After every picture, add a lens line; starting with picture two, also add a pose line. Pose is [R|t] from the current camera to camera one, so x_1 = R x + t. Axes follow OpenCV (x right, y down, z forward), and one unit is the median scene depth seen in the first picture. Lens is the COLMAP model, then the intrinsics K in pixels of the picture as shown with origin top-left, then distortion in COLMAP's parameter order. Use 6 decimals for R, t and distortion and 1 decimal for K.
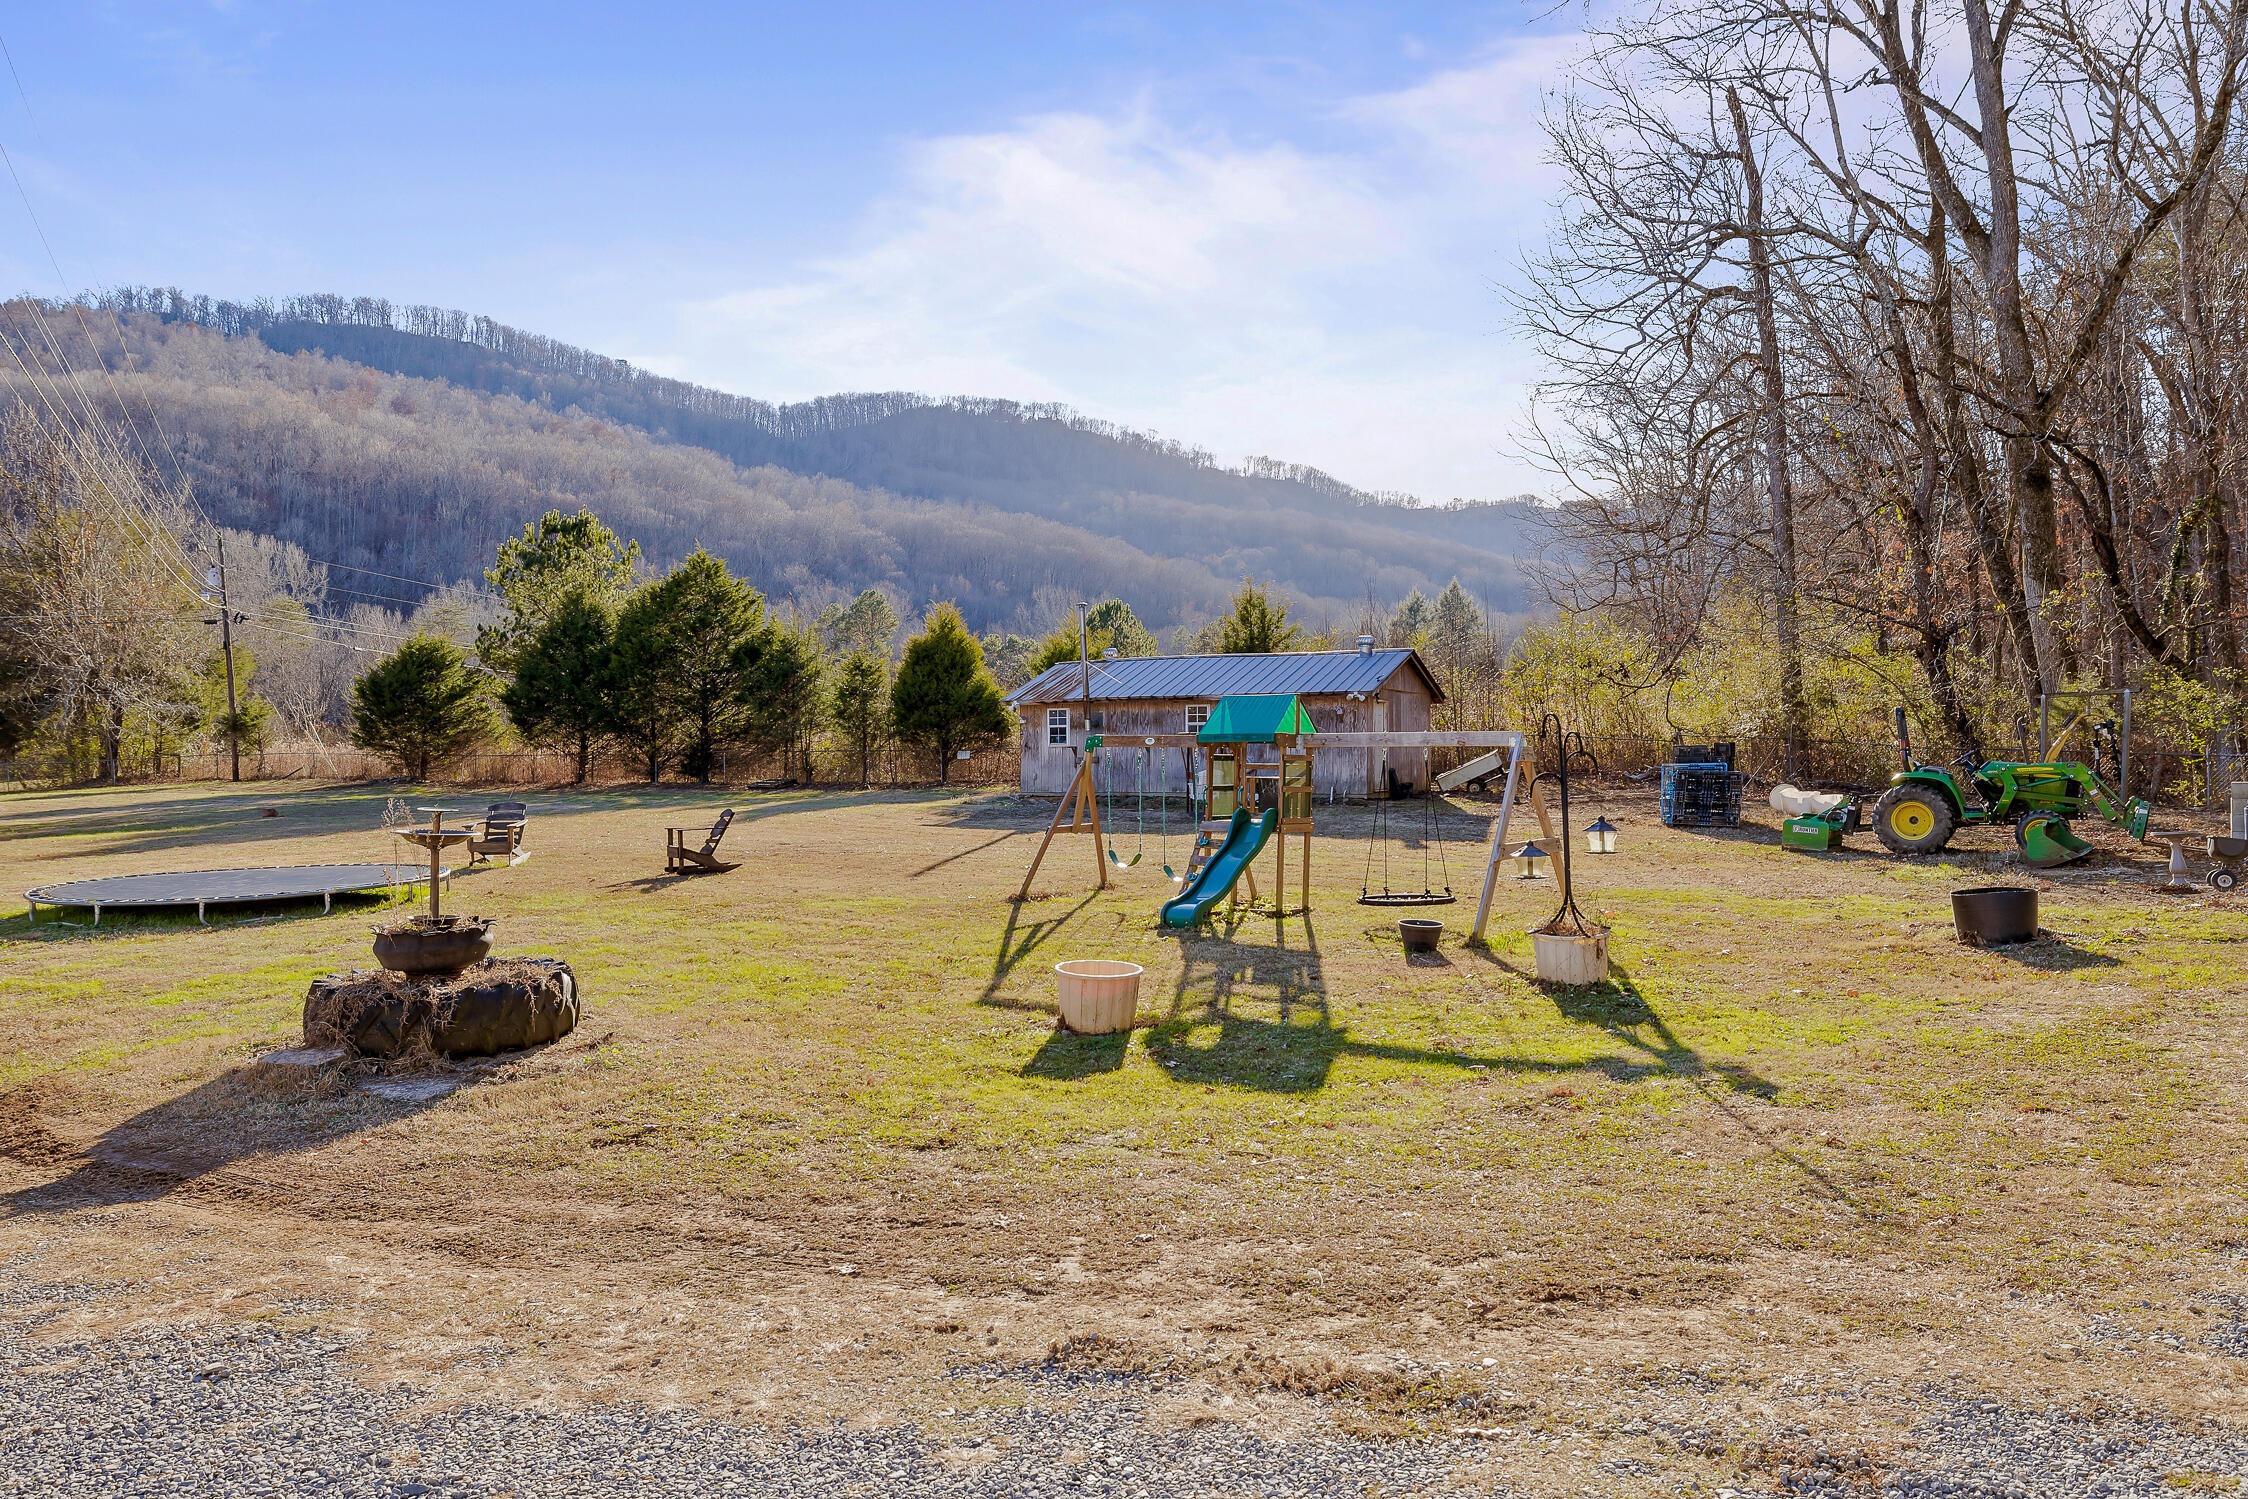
lens RADIAL K [[1508.8, 0, 1128.2], [0, 1508.8, 749.2], [0, 0, 1]] dist [-0.004263, -0.002532]
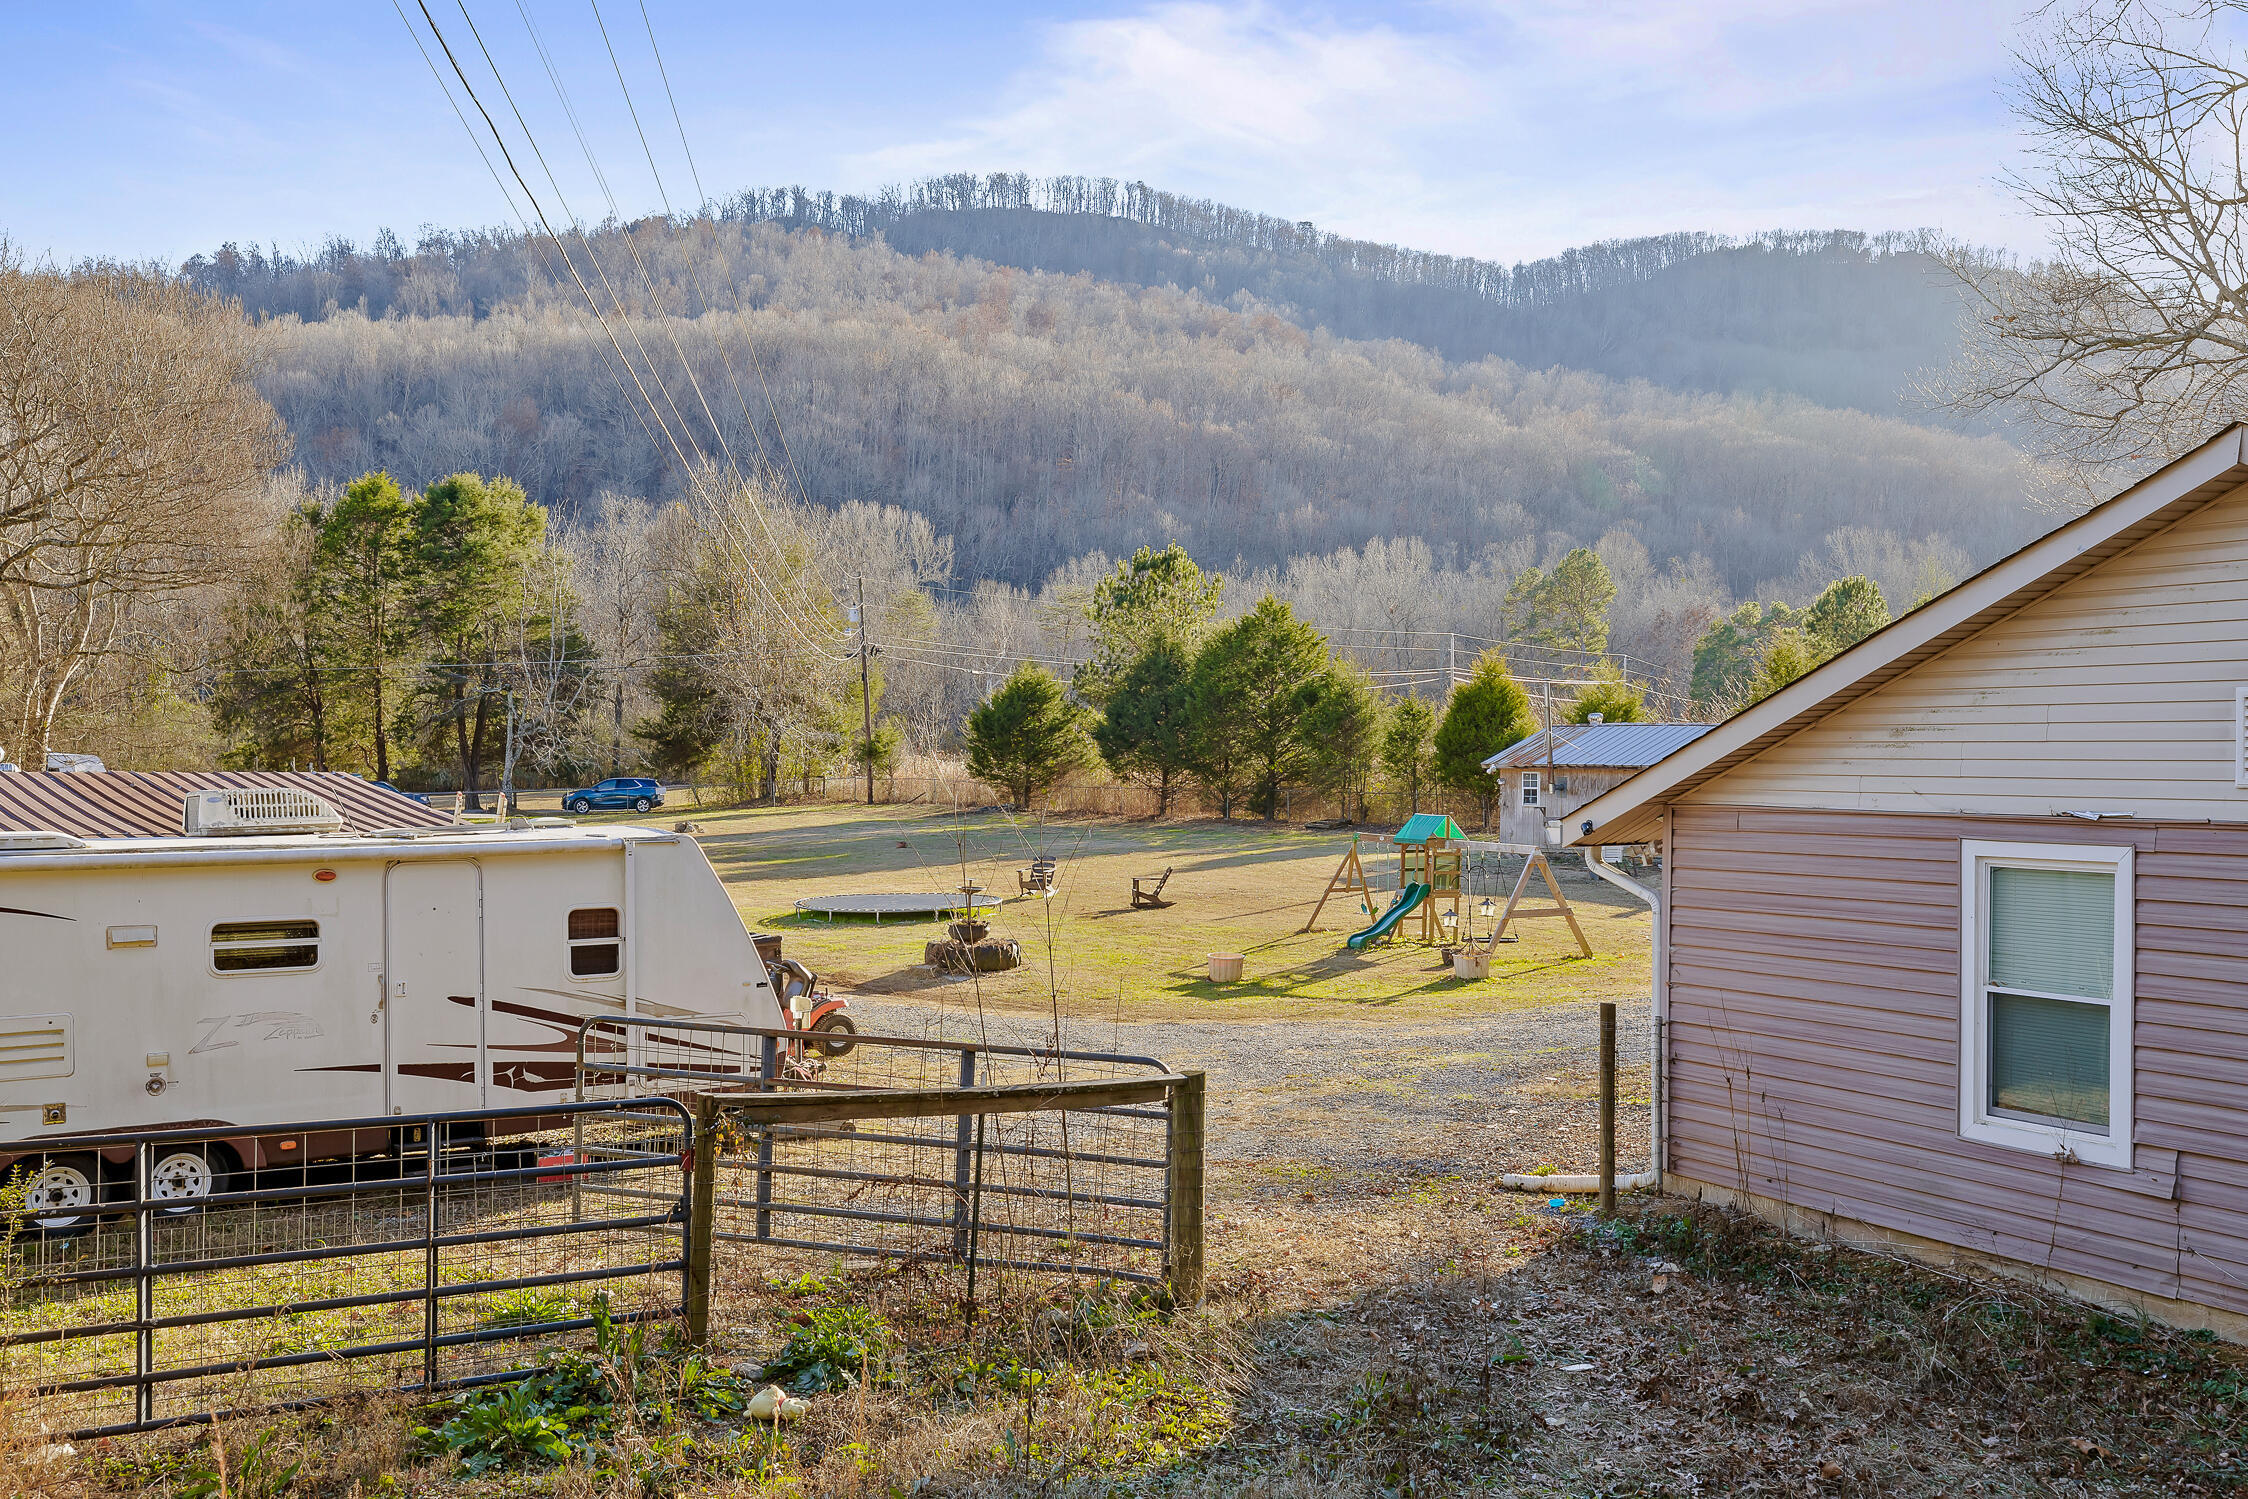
lens RADIAL K [[2251.4, 0, 1123.9], [0, 2251.4, 750.0], [0, 0, 1]] dist [-0.053937, 0.000000]
pose [[0.915550, 0.014466, -0.401944, 0.070734], [-0.010892, 0.999878, 0.011175, -0.012061], [0.402056, -0.005854, 0.915596, -0.128843]]
